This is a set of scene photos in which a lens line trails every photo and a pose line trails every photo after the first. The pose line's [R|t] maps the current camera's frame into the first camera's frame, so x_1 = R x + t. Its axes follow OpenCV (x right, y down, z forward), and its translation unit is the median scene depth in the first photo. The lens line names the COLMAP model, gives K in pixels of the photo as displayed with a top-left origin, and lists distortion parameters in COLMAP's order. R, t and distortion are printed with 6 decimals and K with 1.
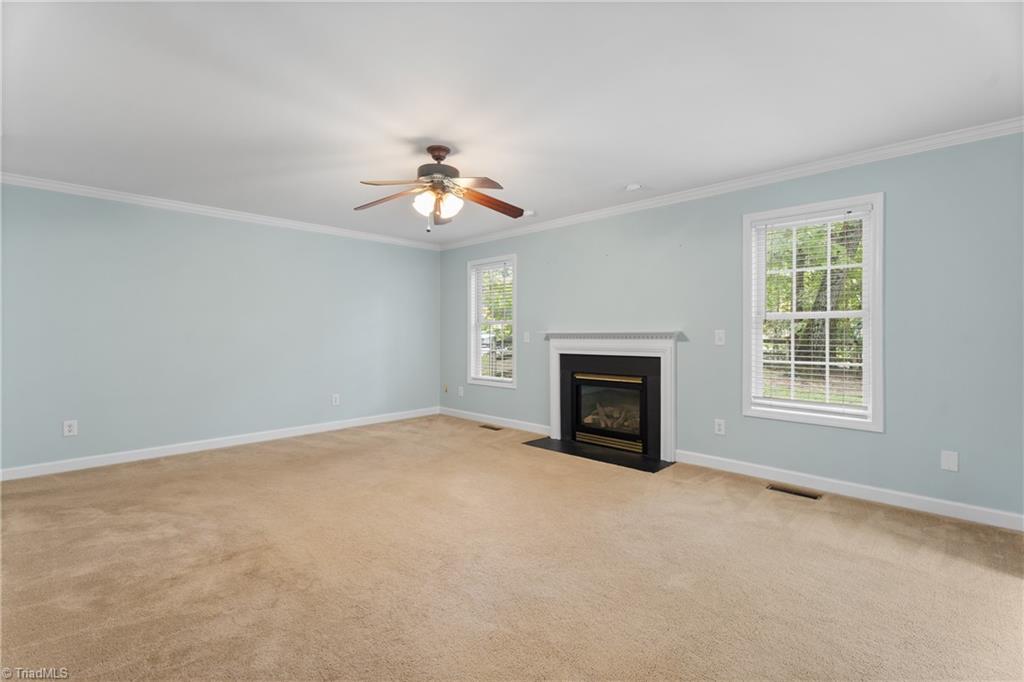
lens RADIAL K [[461.0, 0, 512.0], [0, 461.0, 341.0], [0, 0, 1]] dist [-0.000511, -0.000166]
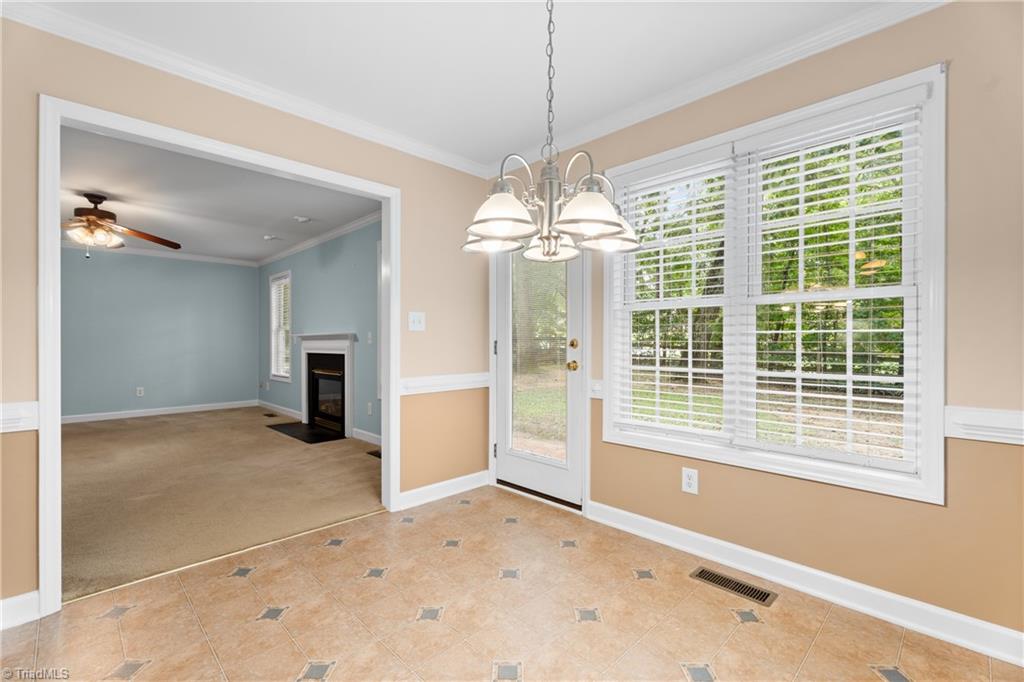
lens RADIAL K [[459.4, 0, 512.0], [0, 459.4, 341.0], [0, 0, 1]] dist [0.000060, -0.000359]
pose [[0.999680, 0.009691, -0.023348, 0.682899], [-0.010288, 0.999620, -0.025587, 0.022279], [0.023091, 0.025820, 0.999400, -0.200520]]
